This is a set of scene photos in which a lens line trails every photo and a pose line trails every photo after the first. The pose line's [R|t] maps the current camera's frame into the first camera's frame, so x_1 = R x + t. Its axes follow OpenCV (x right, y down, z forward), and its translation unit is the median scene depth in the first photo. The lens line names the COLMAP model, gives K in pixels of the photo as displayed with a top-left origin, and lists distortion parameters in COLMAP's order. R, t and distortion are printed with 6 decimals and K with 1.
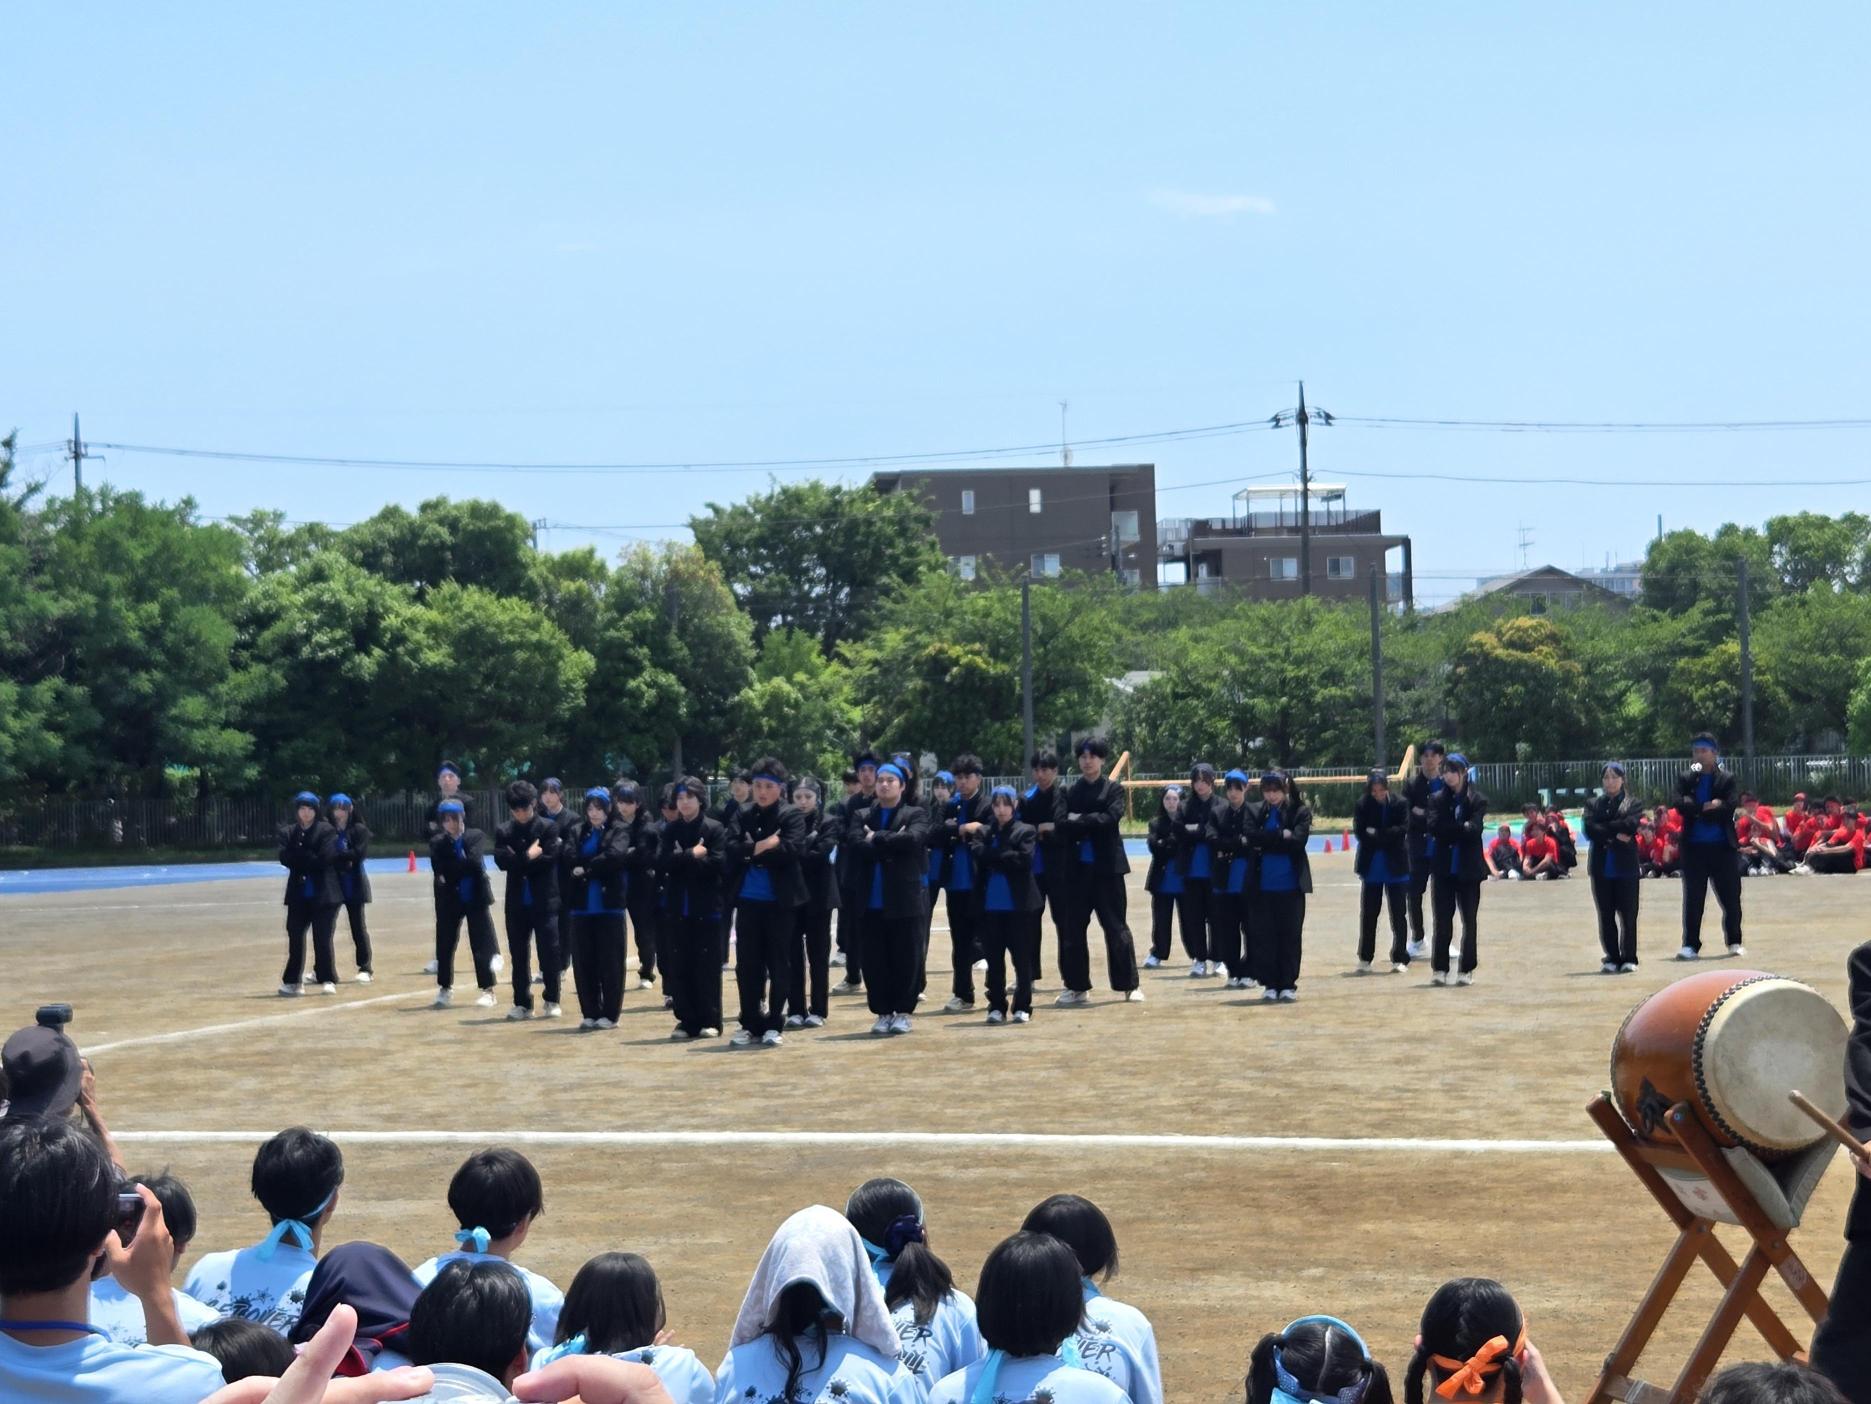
lens RADIAL K [[3369.2, 0, 852.1], [0, 3369.2, 762.9], [0, 0, 1]] dist [0.083929, -0.123686]
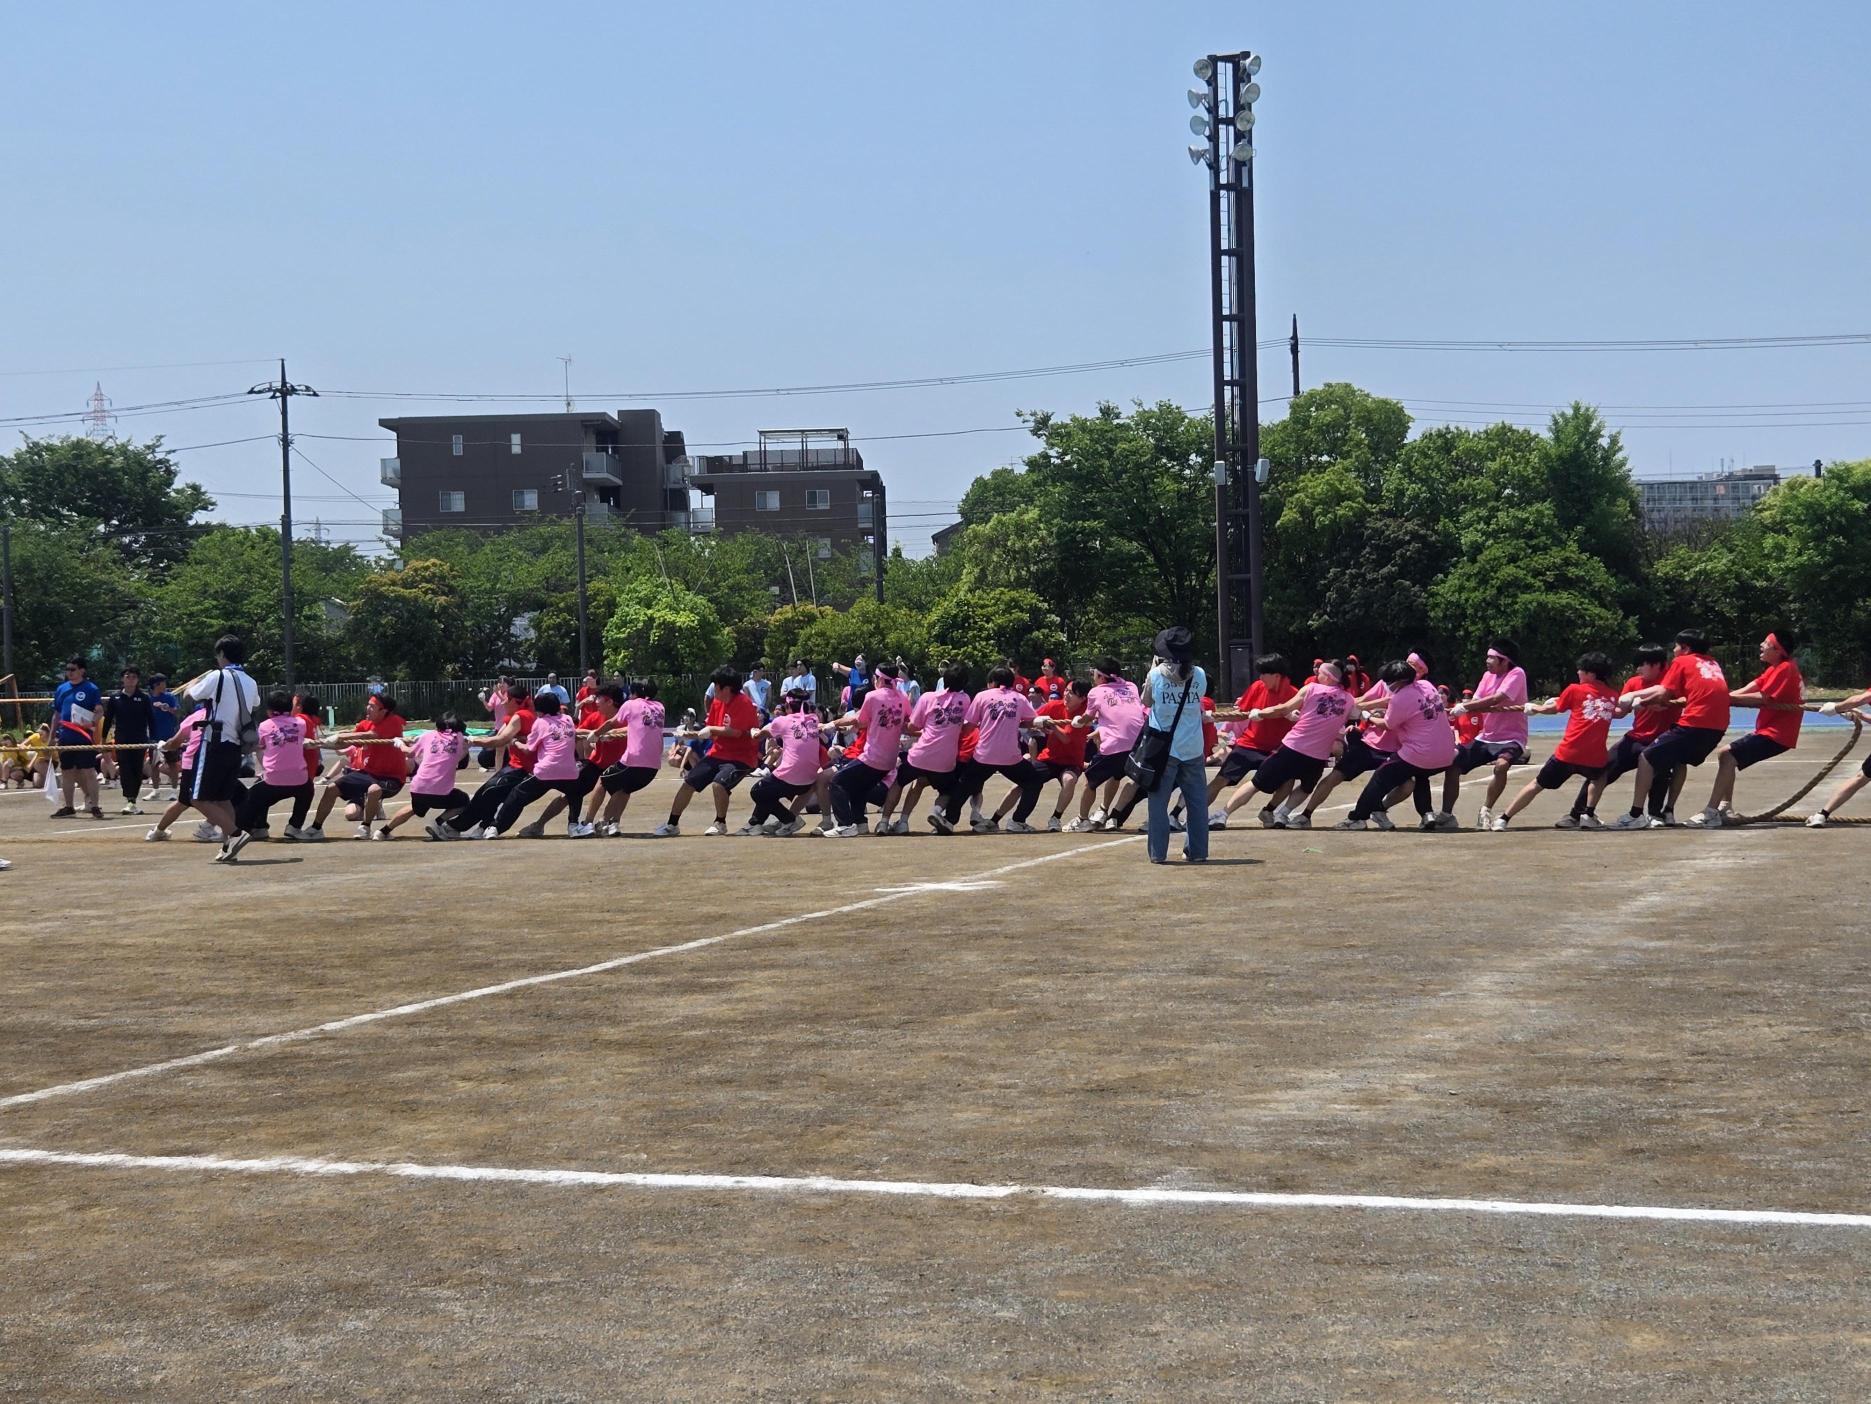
lens RADIAL K [[3113.0, 0, 873.1], [0, 3113.0, 696.5], [0, 0, 1]] dist [0.116644, -0.331221]
pose [[0.992530, 0.004551, -0.121920, 0.477001], [-0.002793, 0.999890, 0.014586, -0.010507], [0.121973, -0.014136, 0.992433, -0.078672]]
